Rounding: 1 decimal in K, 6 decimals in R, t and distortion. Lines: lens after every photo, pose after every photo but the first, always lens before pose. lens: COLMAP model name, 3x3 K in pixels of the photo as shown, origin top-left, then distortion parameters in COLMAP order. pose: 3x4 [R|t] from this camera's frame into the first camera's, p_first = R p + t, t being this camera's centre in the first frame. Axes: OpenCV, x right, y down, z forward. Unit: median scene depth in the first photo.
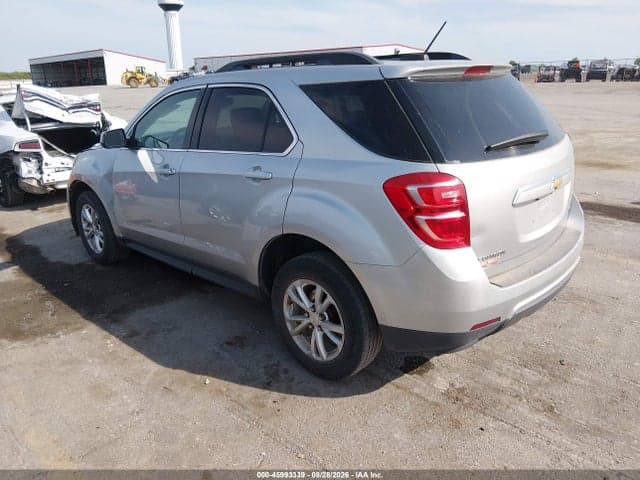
lens RADIAL K [[488.6, 0, 320.0], [0, 488.6, 240.0], [0, 0, 1]] dist [0.099103, -0.176594]
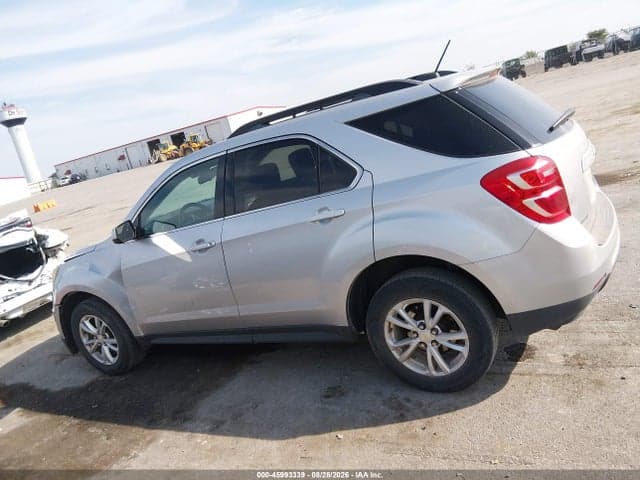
lens RADIAL K [[488.6, 0, 320.0], [0, 488.6, 240.0], [0, 0, 1]] dist [0.099103, -0.176594]
pose [[0.941004, -0.268429, 0.206053, -0.354490], [0.290567, 0.953033, -0.085430, -0.002626], [-0.173443, 0.140262, 0.974805, 0.027619]]
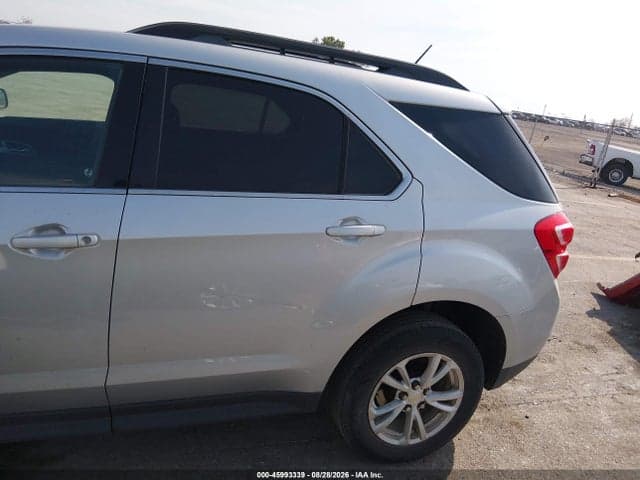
lens RADIAL K [[488.6, 0, 320.0], [0, 488.6, 240.0], [0, 0, 1]] dist [0.099103, -0.176594]
pose [[0.444006, -0.169441, 0.879857, -0.719046], [0.114196, 0.984651, 0.131994, -0.208415], [-0.888717, 0.041870, 0.456540, 0.728657]]
